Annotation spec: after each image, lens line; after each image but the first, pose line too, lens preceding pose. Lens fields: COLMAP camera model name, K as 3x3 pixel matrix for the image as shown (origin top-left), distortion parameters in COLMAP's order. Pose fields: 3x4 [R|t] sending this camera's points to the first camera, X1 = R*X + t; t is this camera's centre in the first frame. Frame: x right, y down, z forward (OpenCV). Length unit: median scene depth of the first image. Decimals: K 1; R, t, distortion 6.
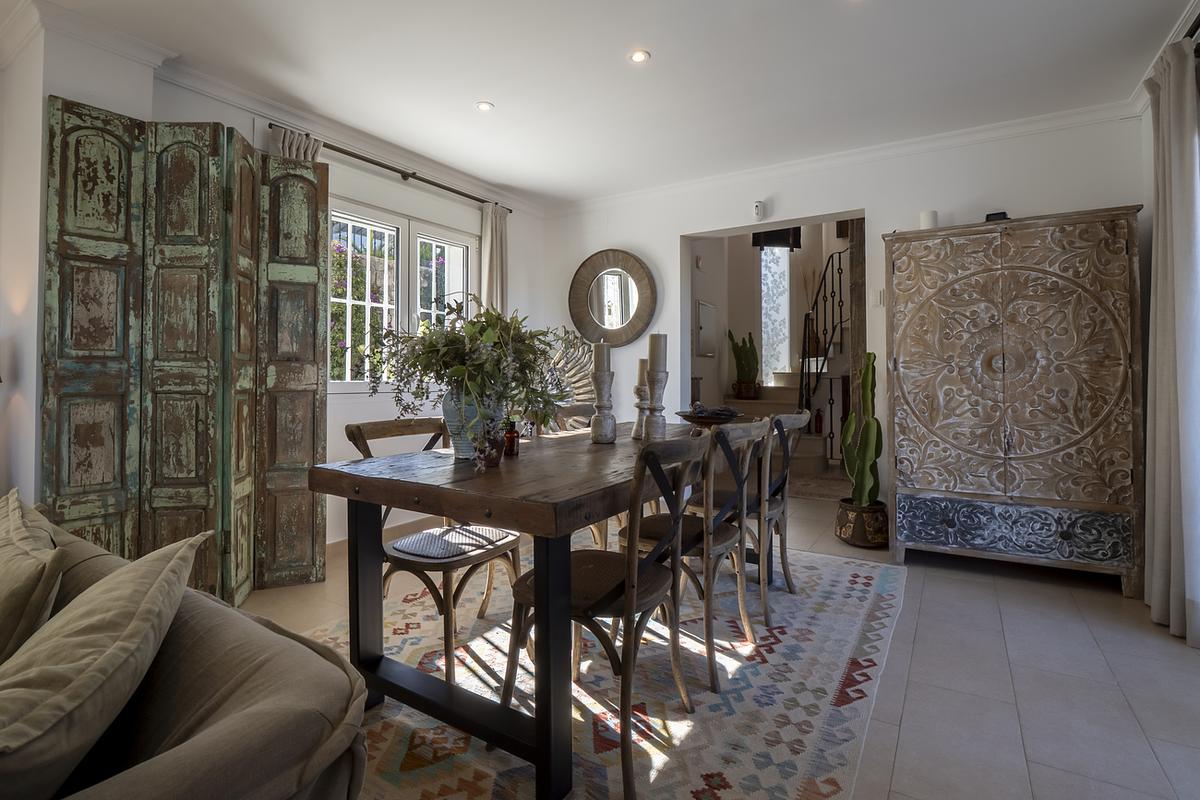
lens RADIAL K [[581.9, 0, 599.1], [0, 581.9, 367.9], [0, 0, 1]] dist [-0.015666, -0.003116]
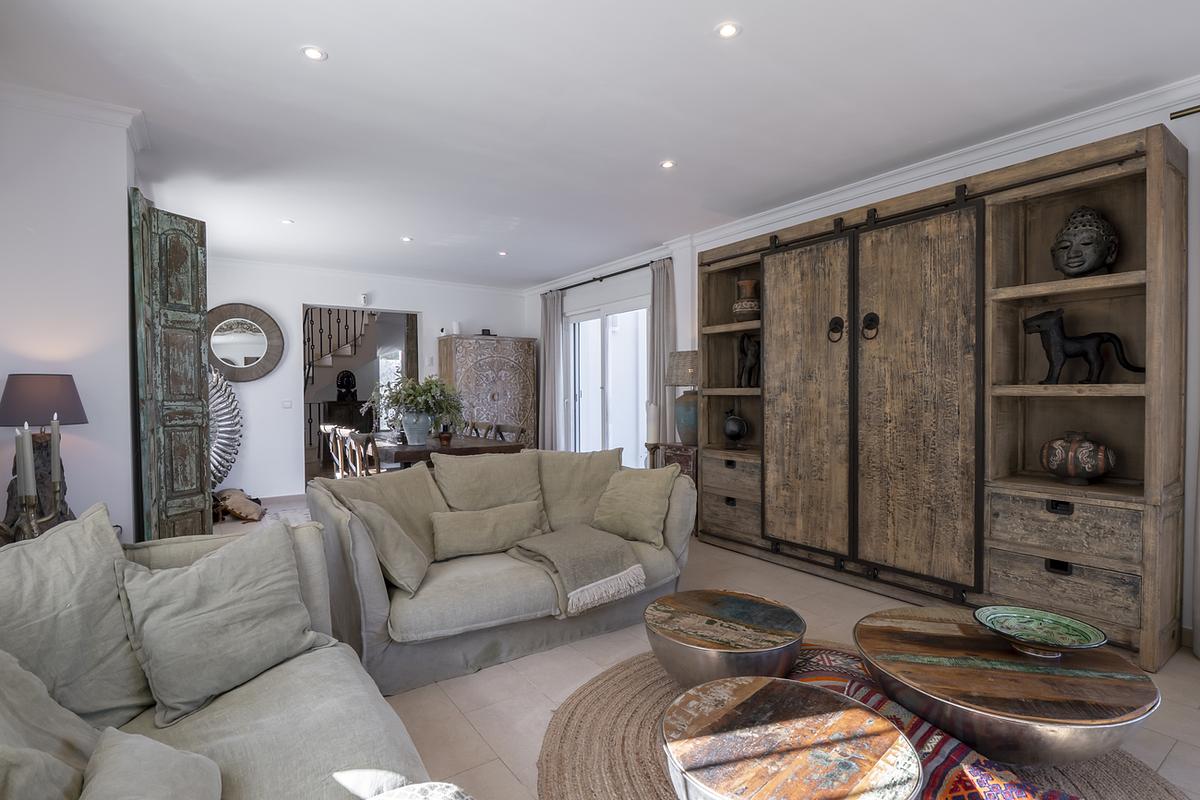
lens RADIAL K [[581.9, 0, 605.1], [0, 581.9, 407.5], [0, 0, 1]] dist [-0.015666, -0.003116]
pose [[0.386695, -0.022225, 0.921940, -1.267061], [-0.008082, 0.999590, 0.027486, -0.033497], [-0.922172, -0.018080, 0.386356, -0.311227]]
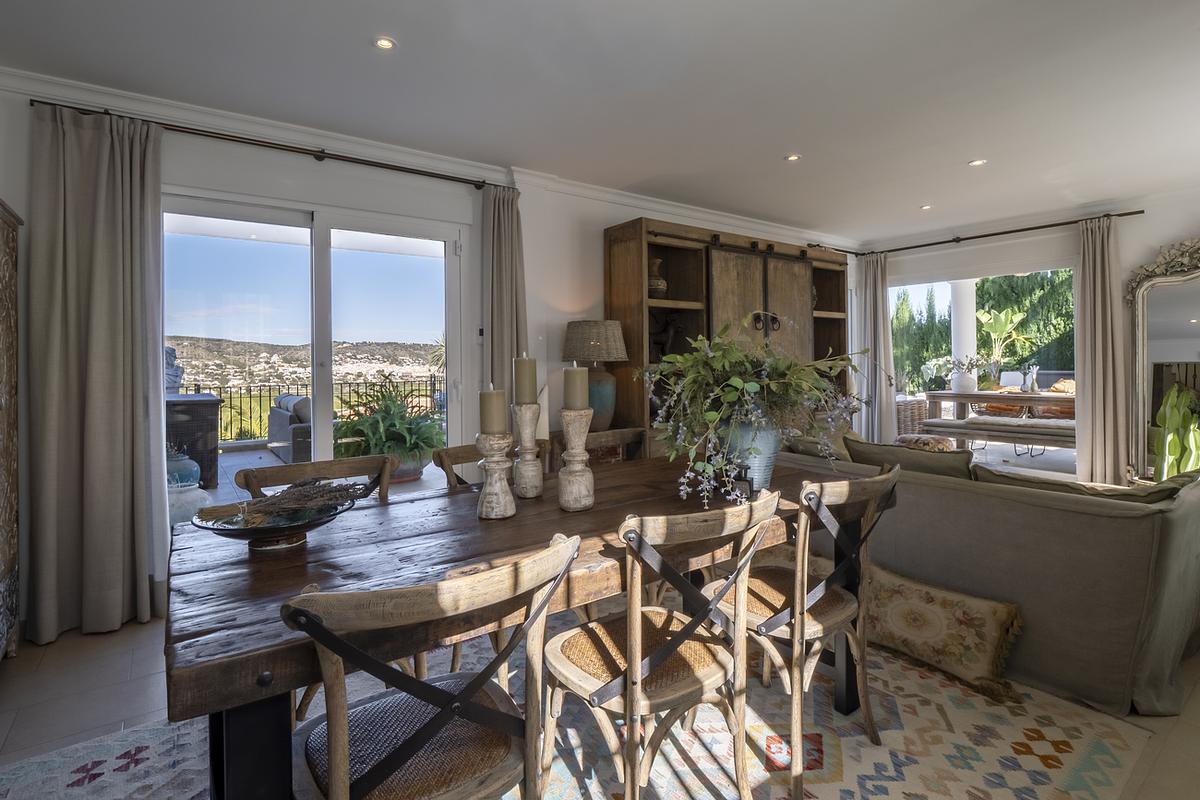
lens RADIAL K [[581.9, 0, 604.2], [0, 581.9, 353.8], [0, 0, 1]] dist [-0.015666, -0.003116]
pose [[-0.930864, 0.013884, 0.365102, -0.238172], [0.006742, 0.999760, -0.020829, -0.038936], [-0.365303, -0.016927, -0.930735, 1.316367]]
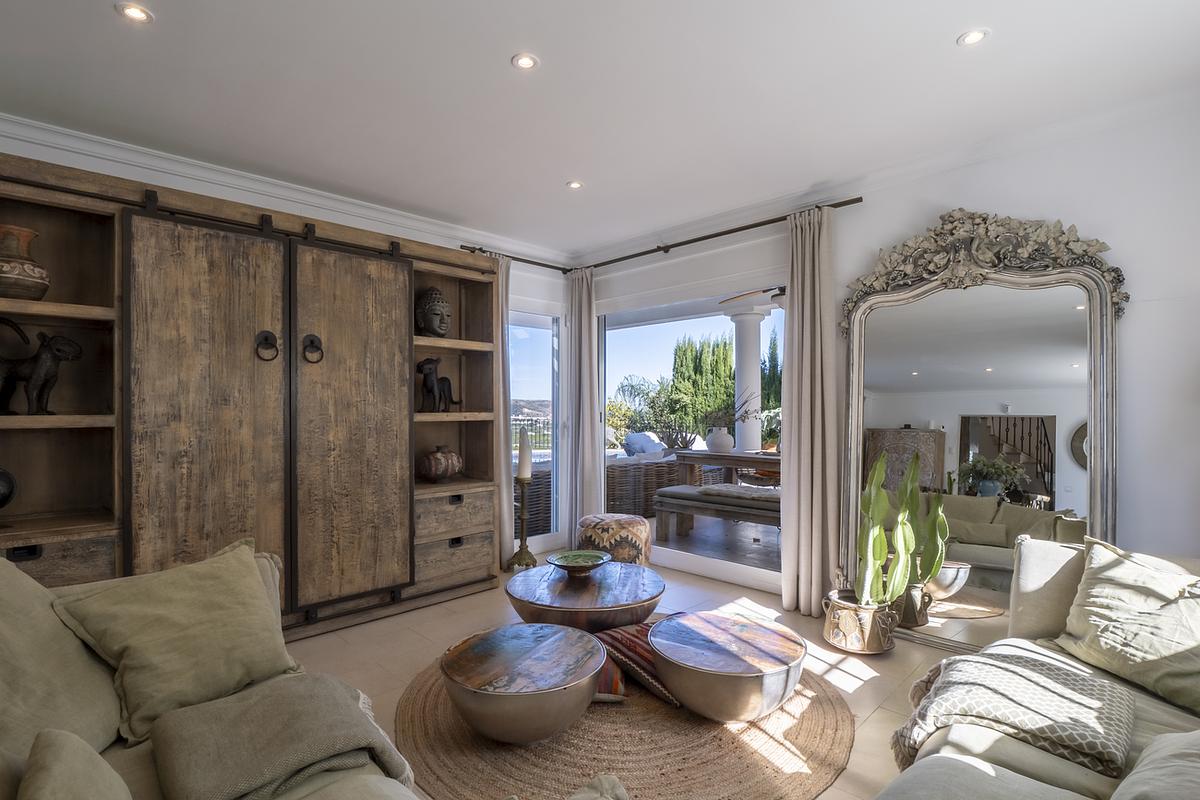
lens RADIAL K [[581.9, 0, 602.6], [0, 581.9, 403.8], [0, 0, 1]] dist [-0.015666, -0.003116]
pose [[-0.977373, 0.006047, 0.211439, -0.785859], [0.001961, 0.999807, -0.019528, -0.043534], [-0.211516, -0.018672, -0.977196, 0.514579]]
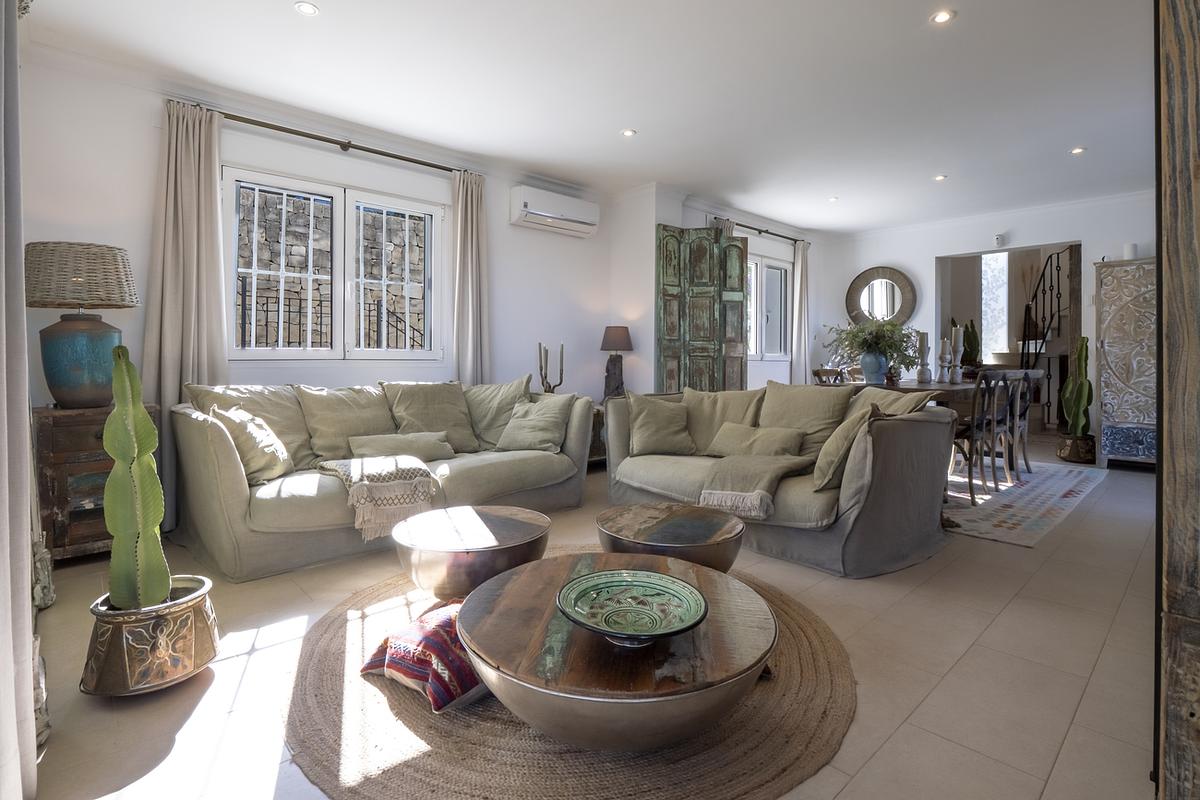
lens RADIAL K [[581.9, 0, 592.7], [0, 581.9, 358.2], [0, 0, 1]] dist [-0.015666, -0.003116]
pose [[0.961450, 0.008030, -0.274862, -0.424282], [-0.004754, 0.999910, 0.012582, 0.020142], [0.274938, -0.010790, 0.961401, -0.951781]]
